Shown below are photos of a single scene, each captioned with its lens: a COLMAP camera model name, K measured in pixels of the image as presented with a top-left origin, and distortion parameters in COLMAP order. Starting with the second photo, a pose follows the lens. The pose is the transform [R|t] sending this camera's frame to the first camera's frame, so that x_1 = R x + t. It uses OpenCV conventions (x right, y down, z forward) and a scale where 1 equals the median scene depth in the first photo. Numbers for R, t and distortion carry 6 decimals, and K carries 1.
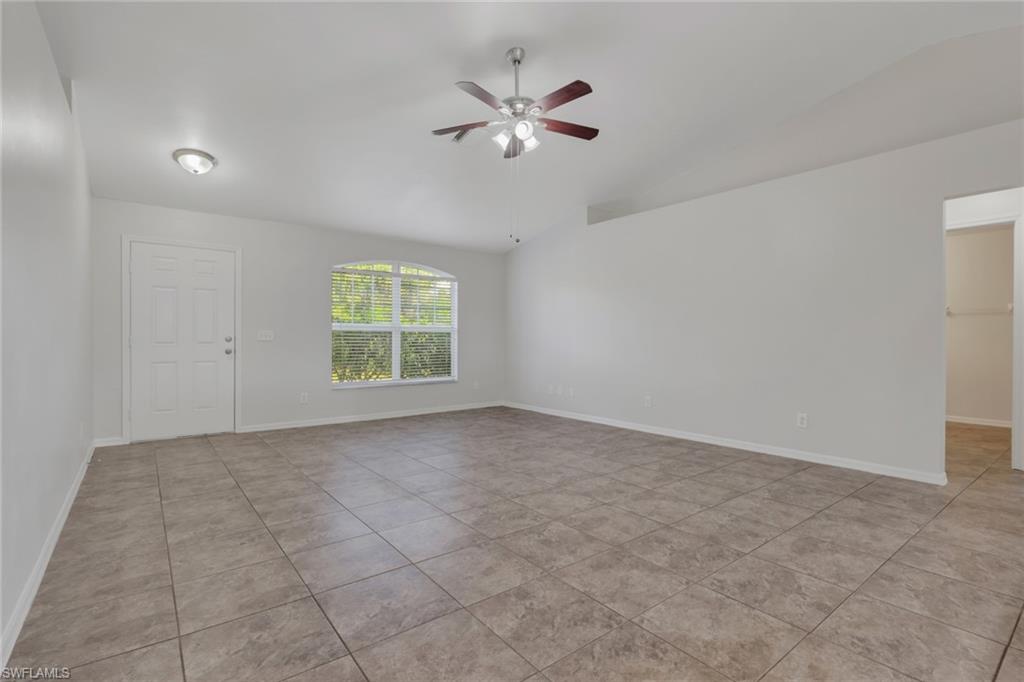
lens RADIAL K [[484.6, 0, 528.8], [0, 484.6, 337.8], [0, 0, 1]] dist [-0.000648, 0.000021]
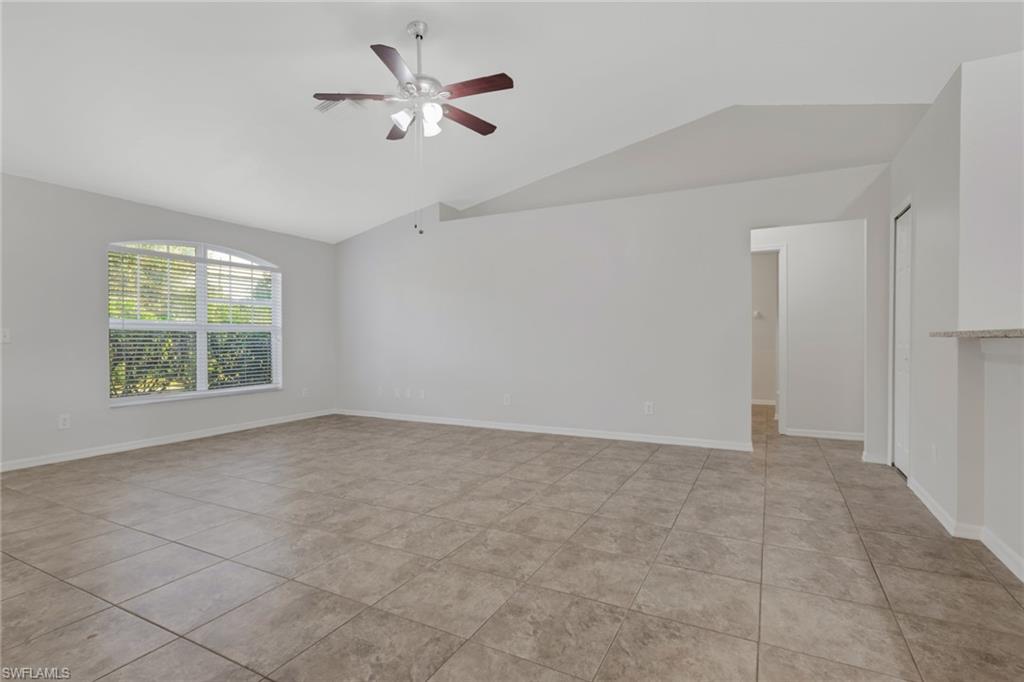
lens RADIAL K [[484.6, 0, 530.8], [0, 484.6, 340.4], [0, 0, 1]] dist [-0.000648, 0.000021]
pose [[0.908024, -0.005000, 0.418888, -0.235943], [0.002756, 0.999978, 0.005962, -0.000378], [-0.418909, -0.004259, 0.908018, 0.083873]]
